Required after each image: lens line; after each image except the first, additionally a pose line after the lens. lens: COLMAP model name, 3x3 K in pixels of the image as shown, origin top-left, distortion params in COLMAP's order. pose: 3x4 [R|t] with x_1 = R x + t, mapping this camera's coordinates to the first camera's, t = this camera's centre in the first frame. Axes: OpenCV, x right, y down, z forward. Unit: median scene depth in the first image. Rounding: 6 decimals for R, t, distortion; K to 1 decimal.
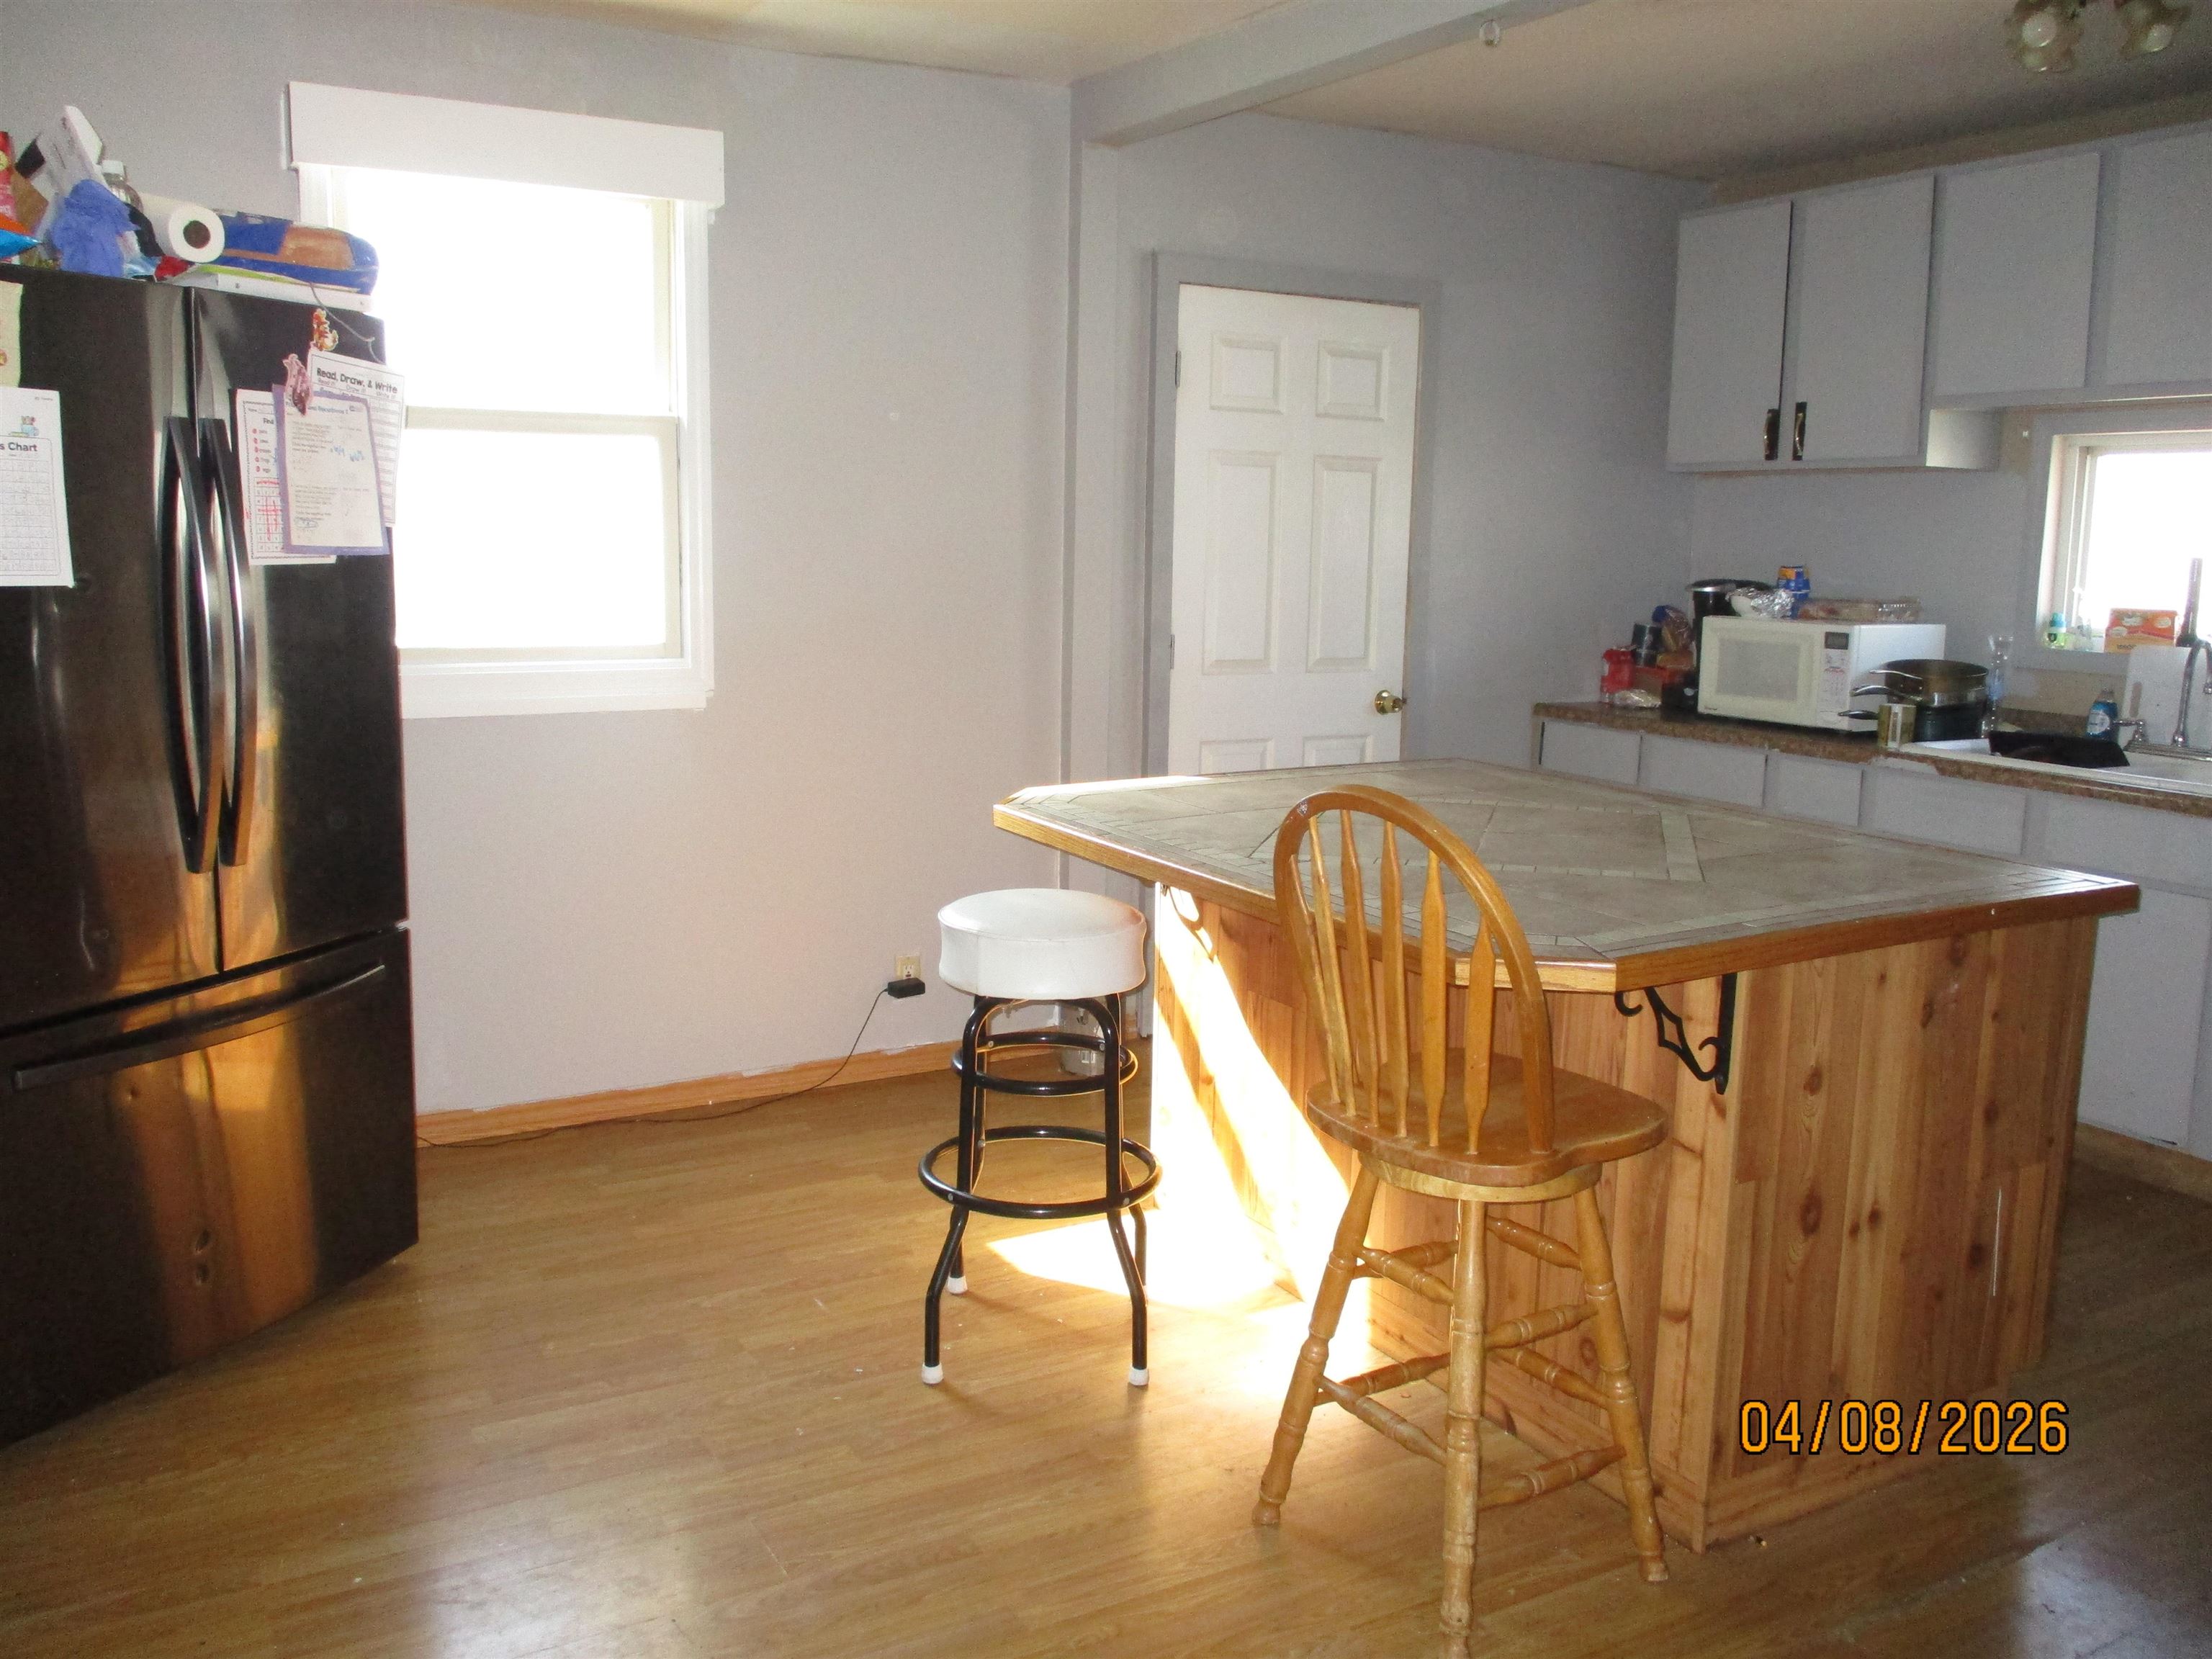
lens RADIAL K [[1856.1, 0, 1111.3], [0, 1856.1, 798.4], [0, 0, 1]] dist [-0.001147, 0.002584]
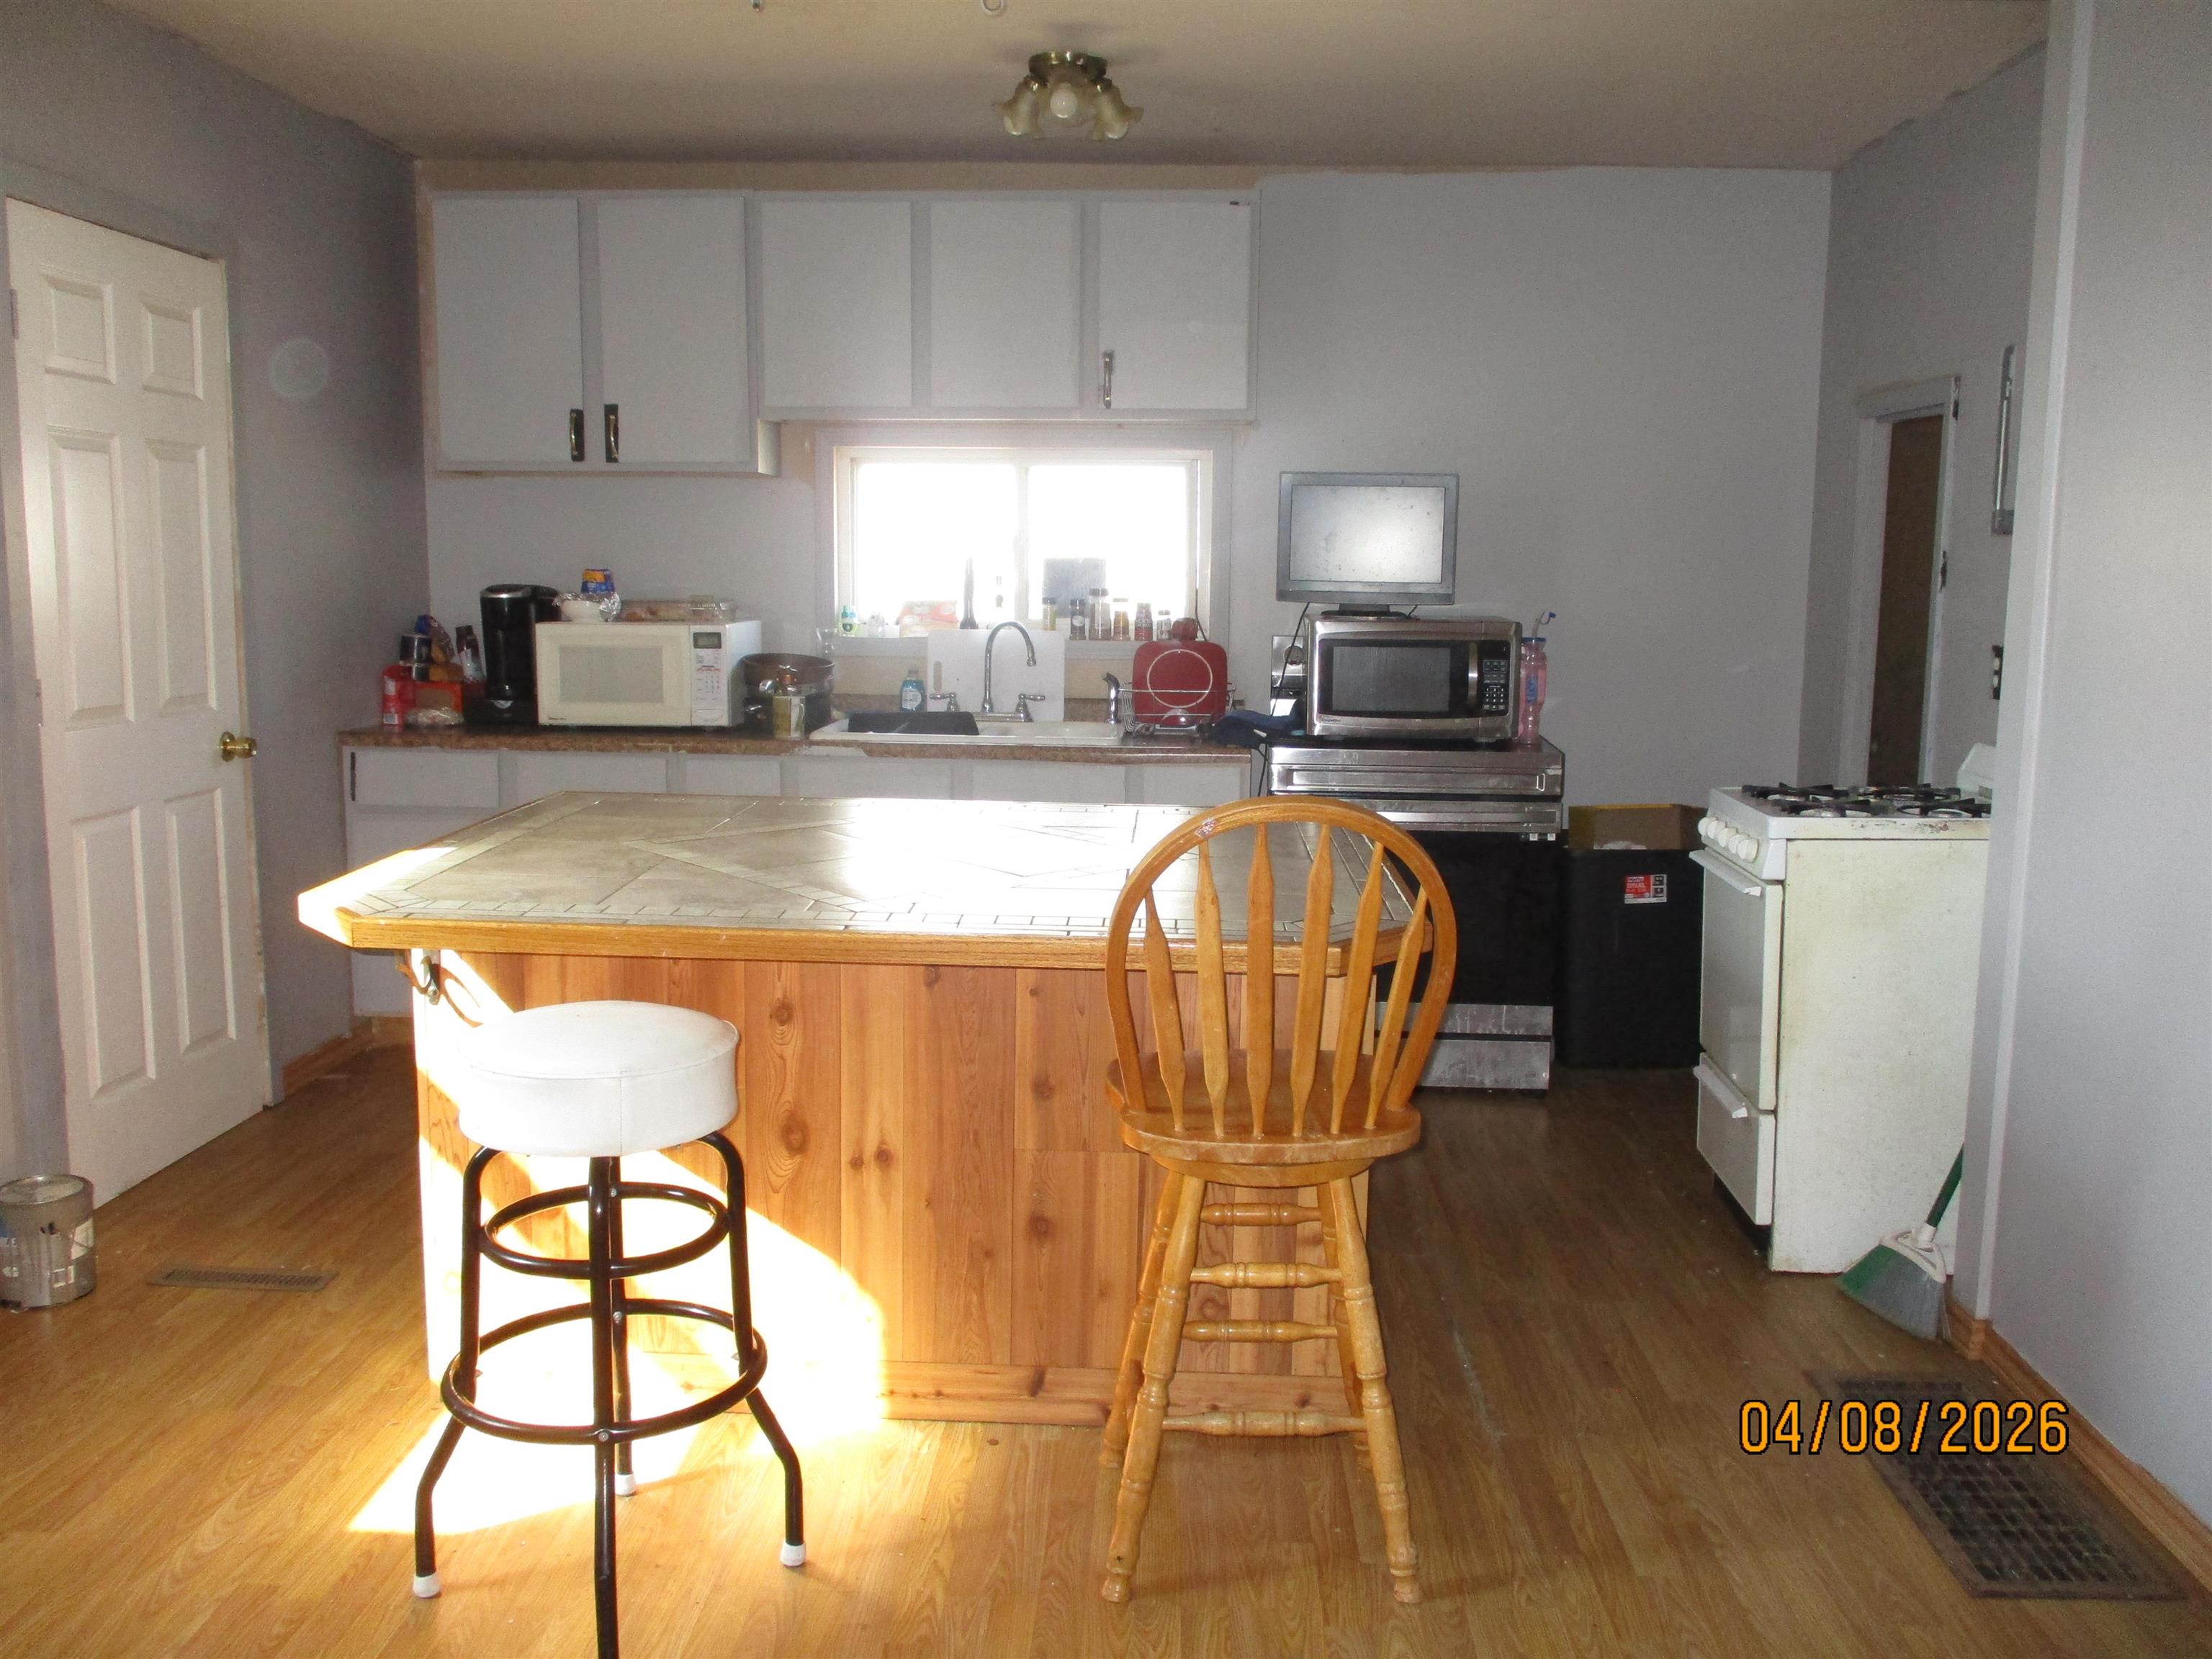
lens RADIAL K [[1856.1, 0, 1111.3], [0, 1856.1, 798.4], [0, 0, 1]] dist [-0.001147, 0.002584]
pose [[0.546683, -0.121646, 0.828456, -0.346425], [0.121817, 0.990419, 0.065042, -0.037807], [-0.828431, 0.065363, 0.556264, 0.248605]]
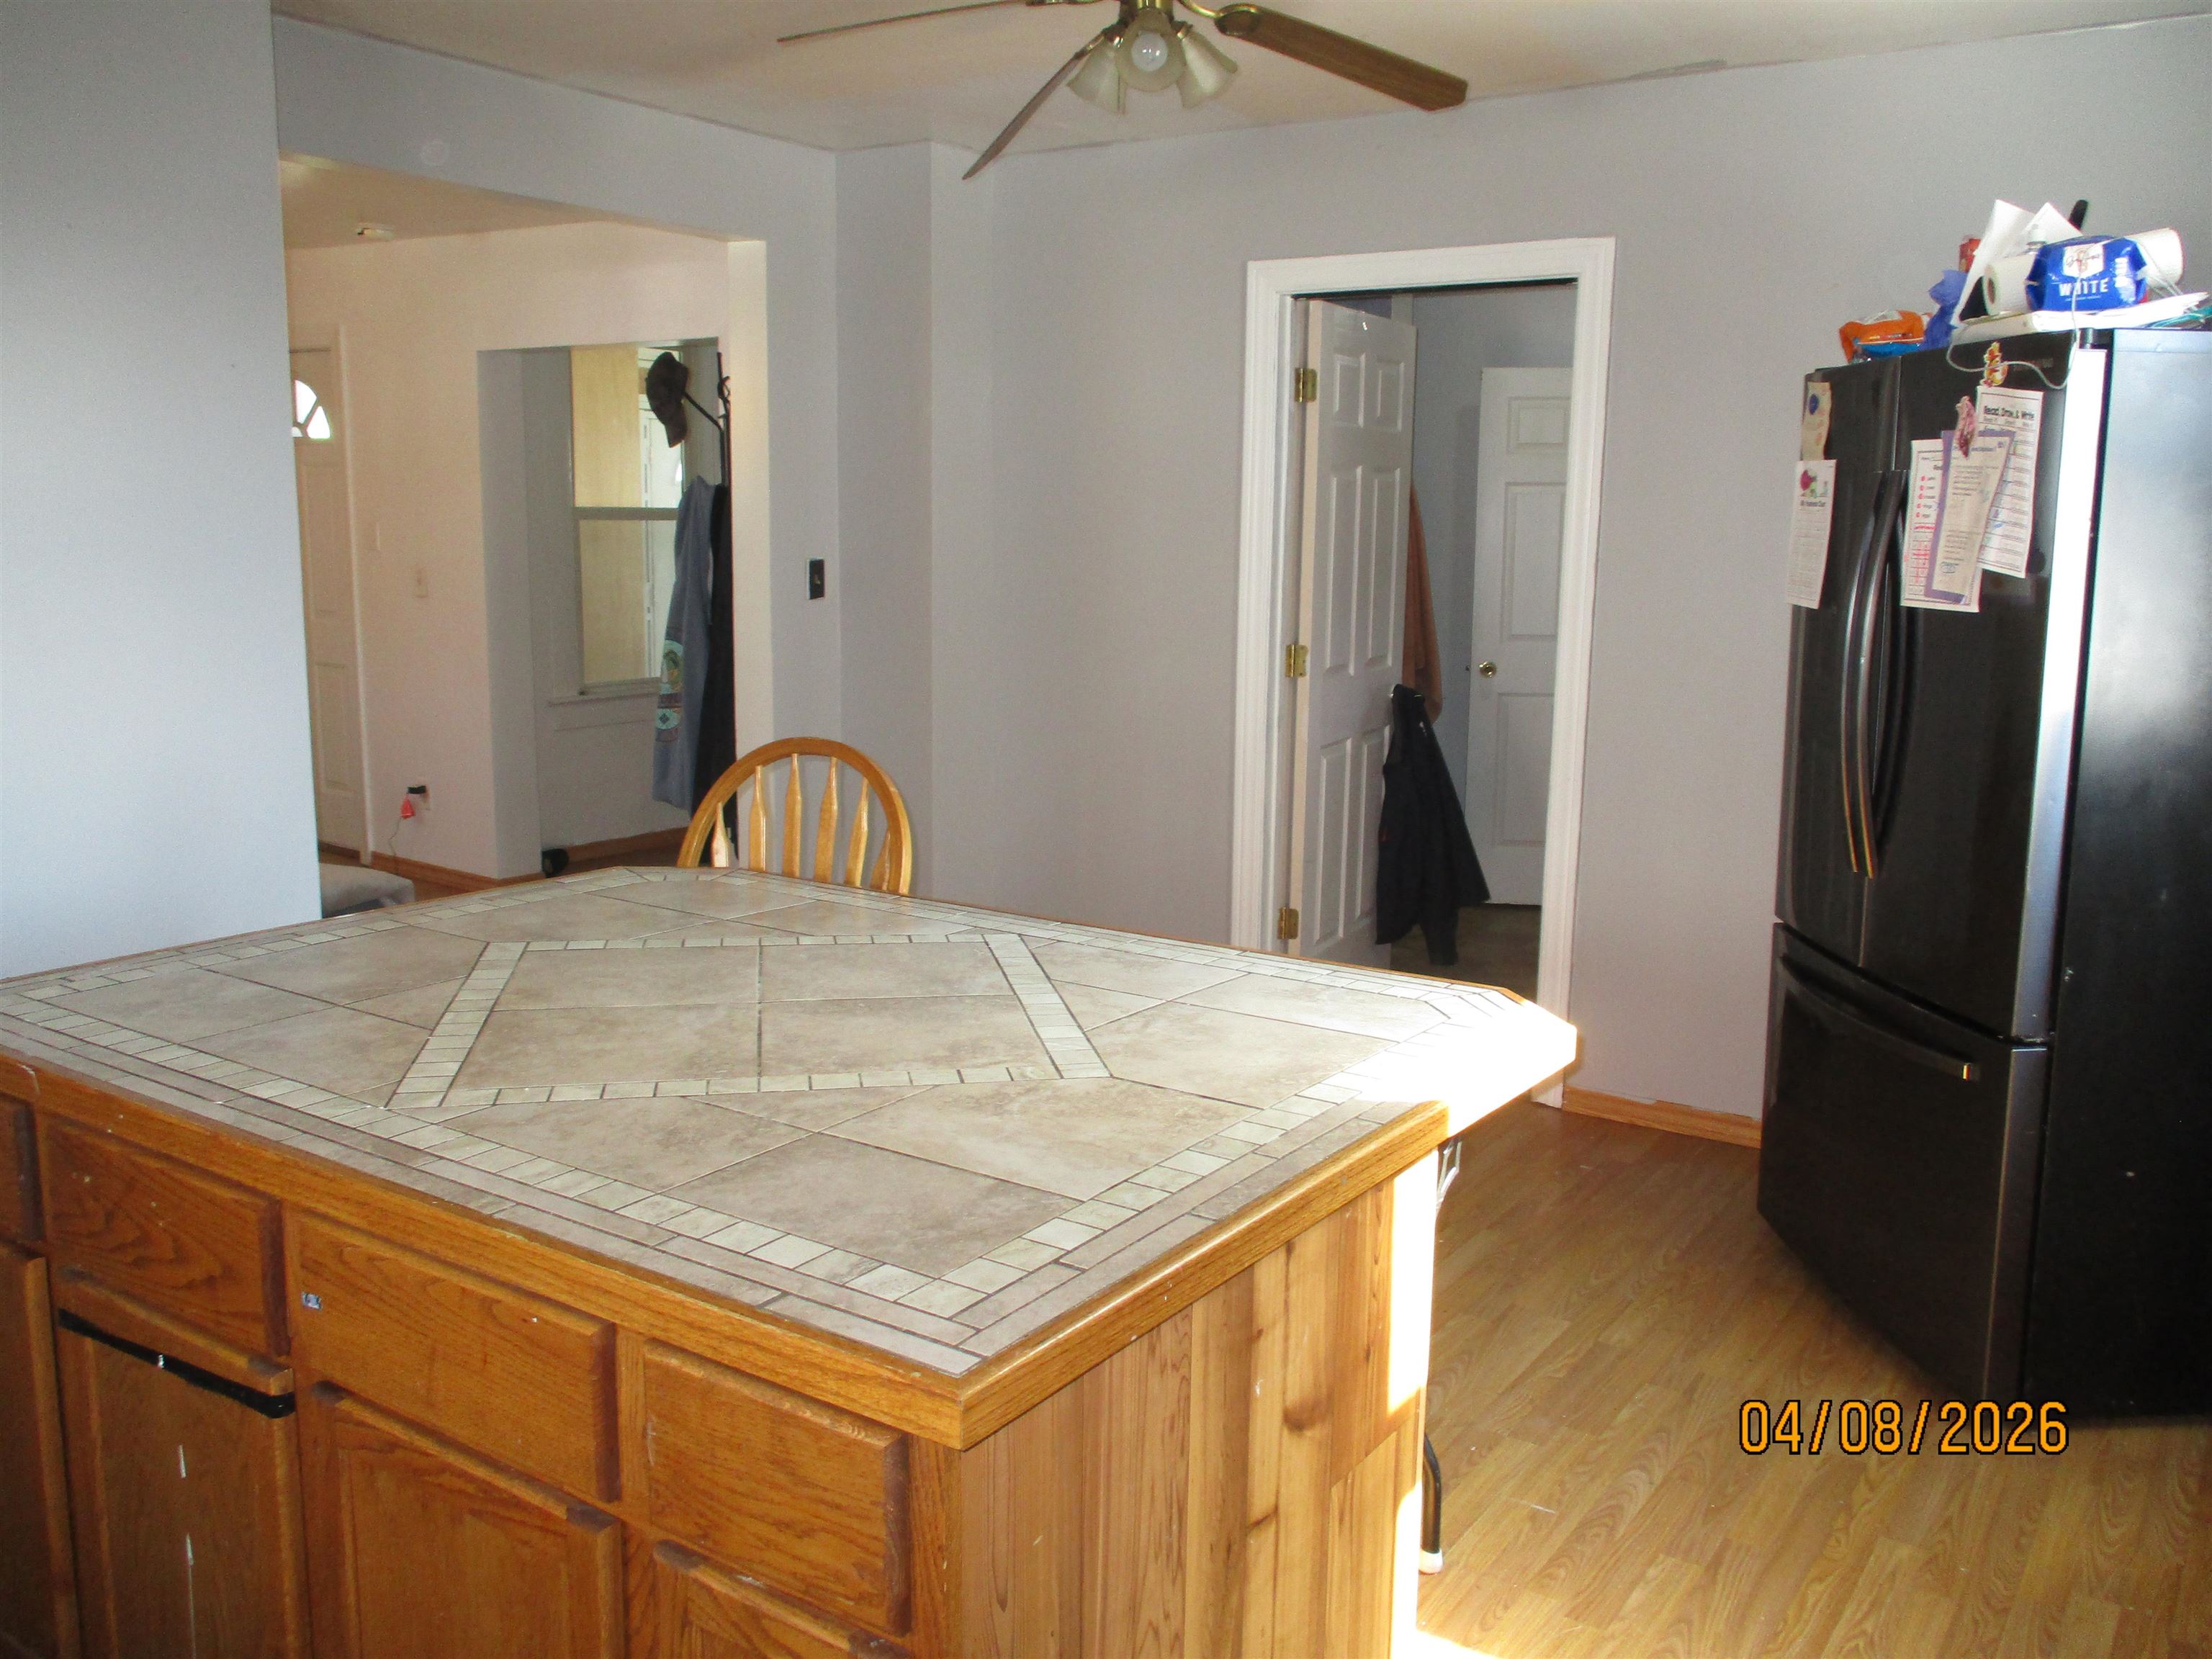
lens RADIAL K [[1840.2, 0, 1106.0], [0, 1840.2, 829.5], [0, 0, 1]] dist [0.000641, 0.000711]
pose [[-0.902906, 0.044772, -0.427499, 0.385641], [-0.092979, 0.950670, 0.295942, -0.260154], [0.419661, 0.306956, -0.854203, 1.664781]]
